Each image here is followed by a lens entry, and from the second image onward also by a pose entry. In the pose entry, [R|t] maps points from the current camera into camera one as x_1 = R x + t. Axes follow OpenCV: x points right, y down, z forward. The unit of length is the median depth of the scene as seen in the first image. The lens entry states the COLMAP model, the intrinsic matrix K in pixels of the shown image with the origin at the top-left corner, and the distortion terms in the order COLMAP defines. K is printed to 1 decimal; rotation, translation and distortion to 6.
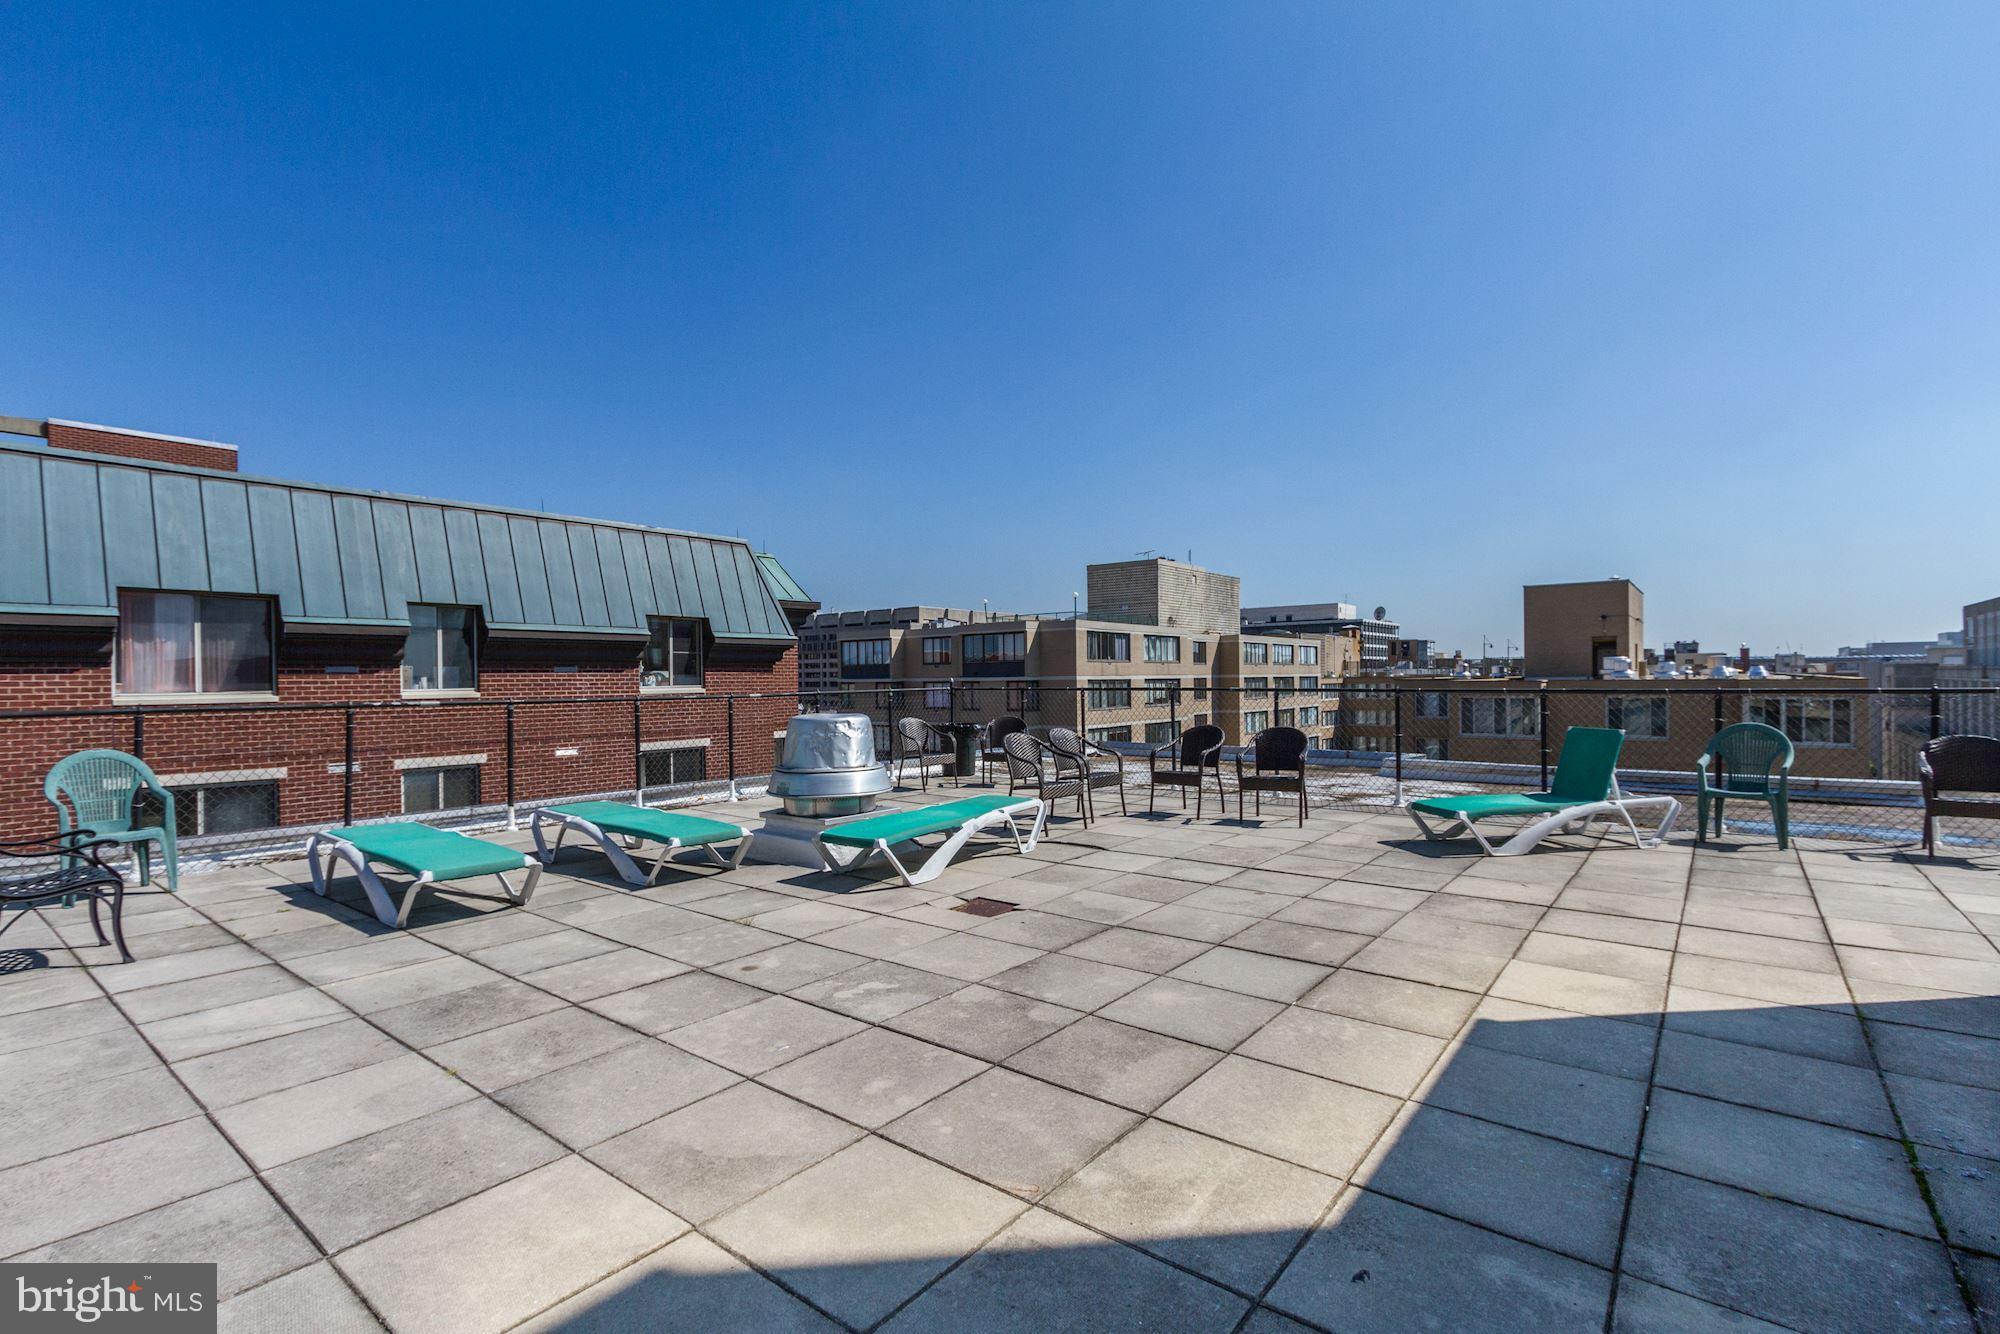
lens RADIAL K [[931.5, 0, 991.3], [0, 931.5, 683.1], [0, 0, 1]] dist [0.000432, 0.000705]
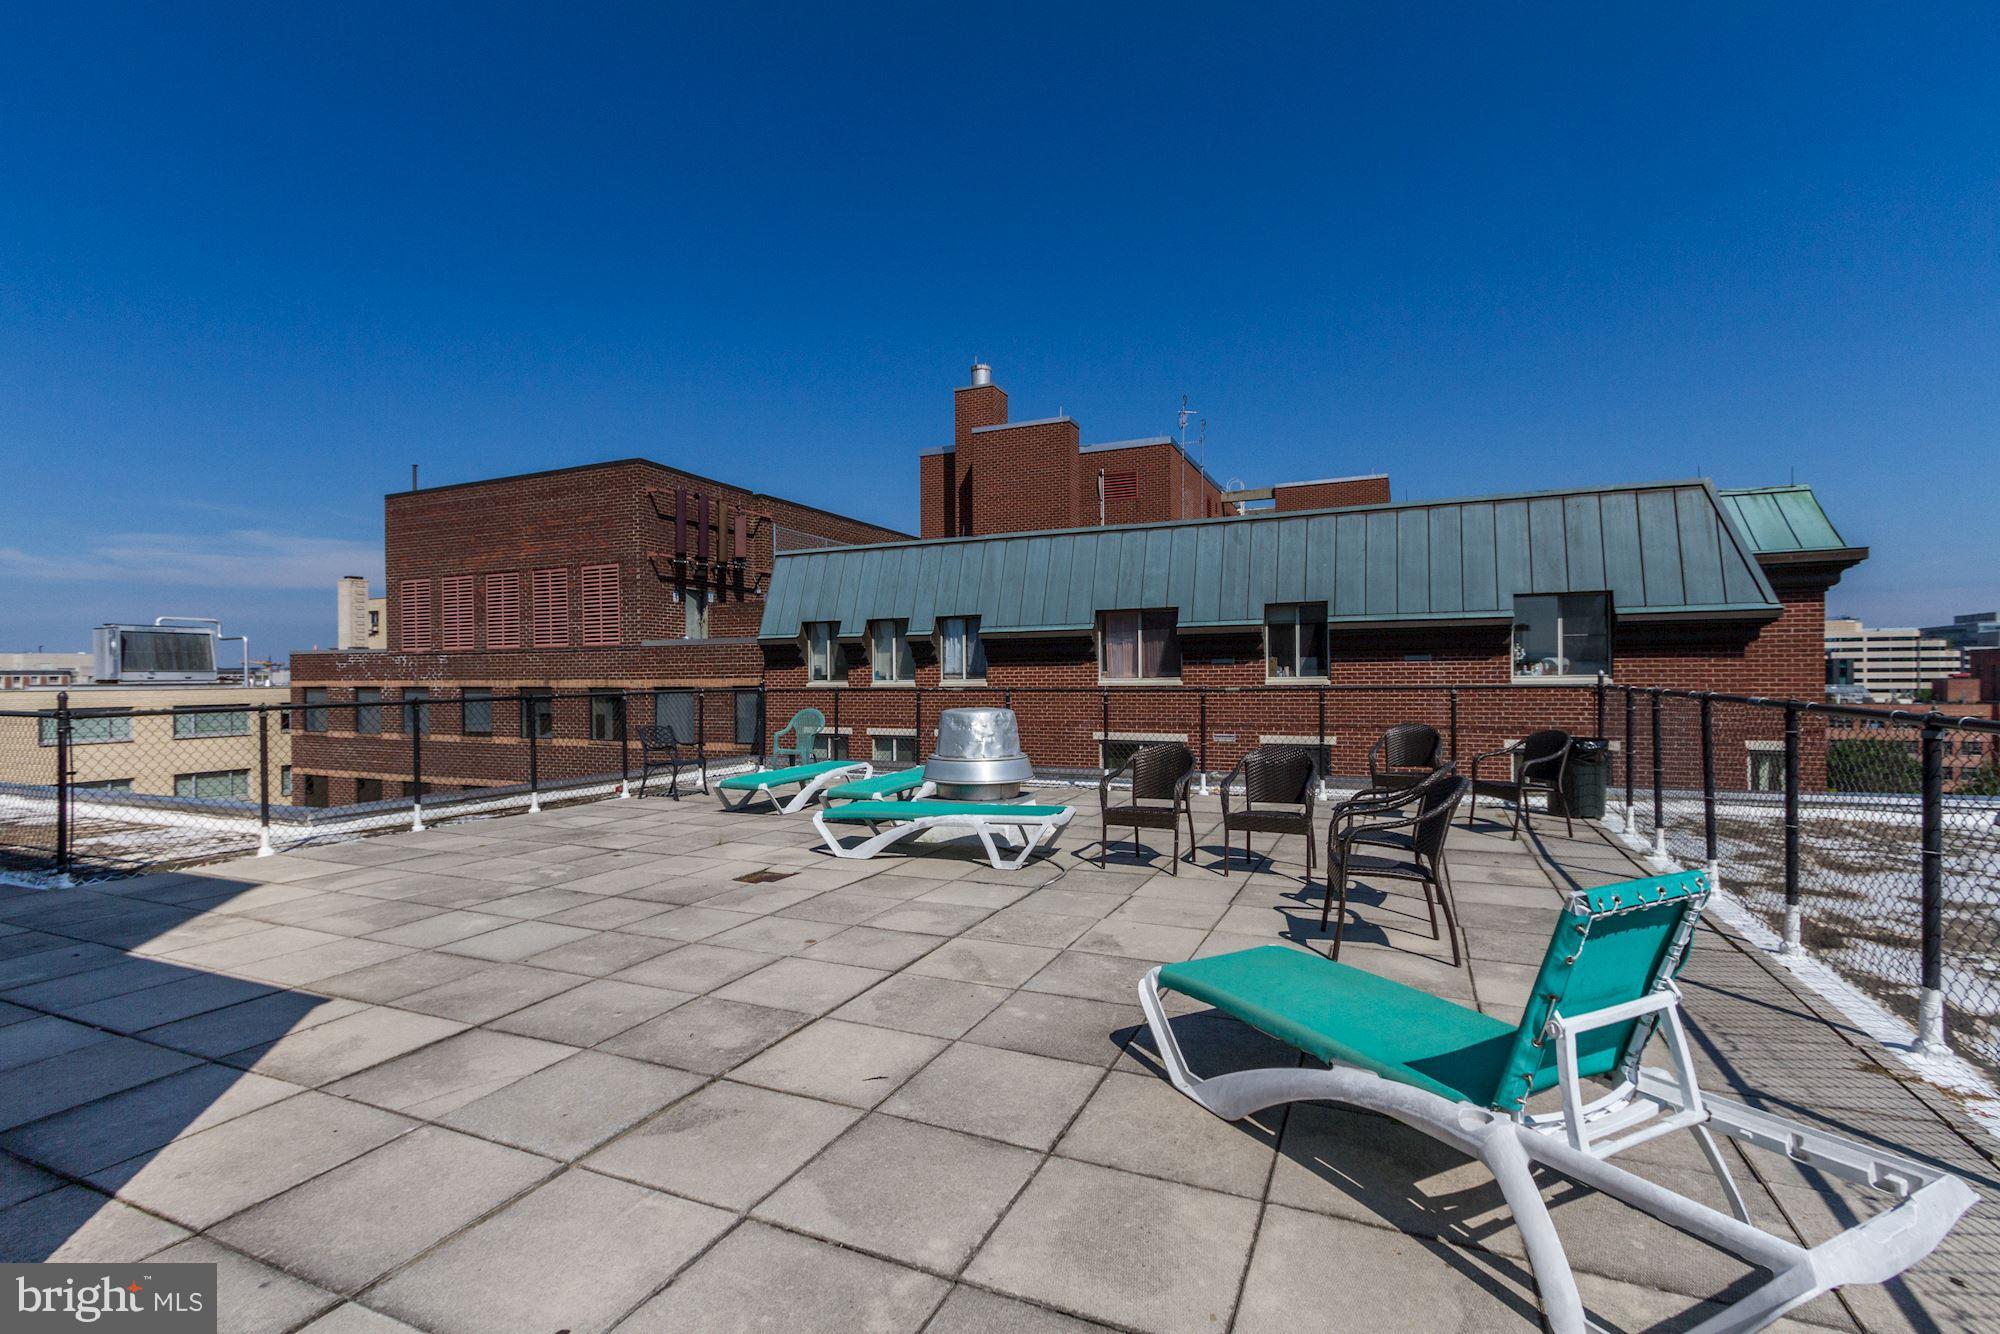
lens RADIAL K [[931.5, 0, 991.3], [0, 931.5, 683.1], [0, 0, 1]] dist [0.000432, 0.000705]
pose [[0.234590, 0.016935, -0.971947, 0.483722], [0.001975, 0.999838, 0.017897, -0.008394], [0.972092, -0.006118, 0.234519, 0.411405]]
